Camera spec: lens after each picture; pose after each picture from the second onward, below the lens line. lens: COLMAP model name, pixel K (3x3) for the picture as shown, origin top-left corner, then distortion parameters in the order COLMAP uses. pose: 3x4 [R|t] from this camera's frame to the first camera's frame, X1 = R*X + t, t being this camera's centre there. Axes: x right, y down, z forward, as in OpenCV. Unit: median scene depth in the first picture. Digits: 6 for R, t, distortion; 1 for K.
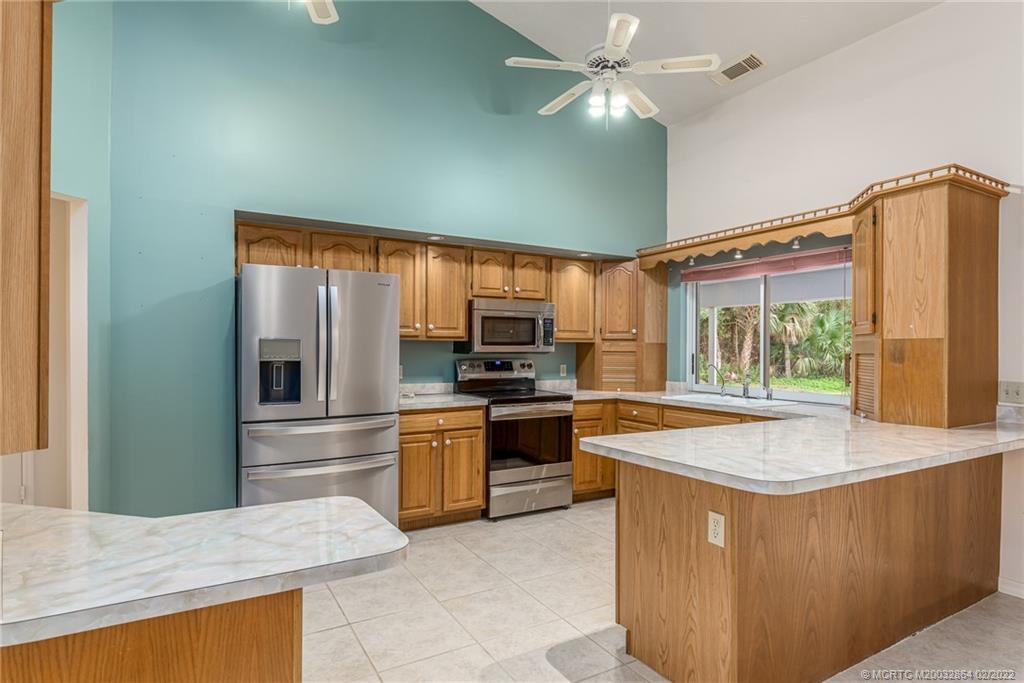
lens RADIAL K [[612.1, 0, 498.0], [0, 612.1, 352.9], [0, 0, 1]] dist [0.001577, -0.001225]
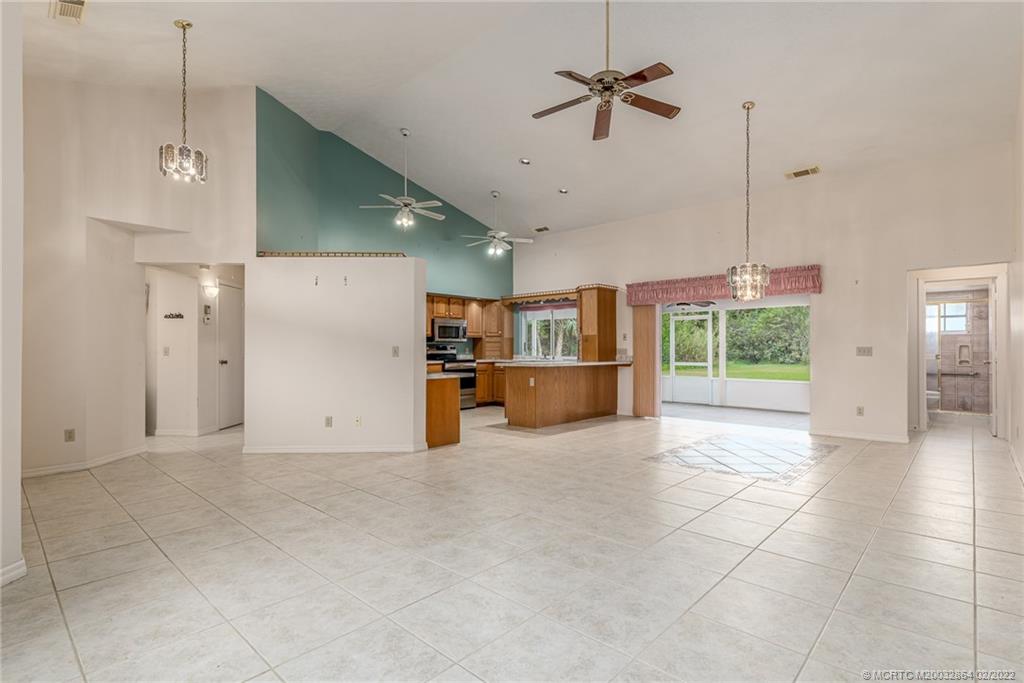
lens RADIAL K [[471.1, 0, 512.0], [0, 471.1, 341.5], [0, 0, 1]] dist [0.000947, -0.000099]
pose [[0.959454, -0.002620, 0.281853, -0.245233], [0.007621, 0.999832, -0.016650, 0.029483], [-0.281762, 0.018123, 0.959313, -0.742293]]
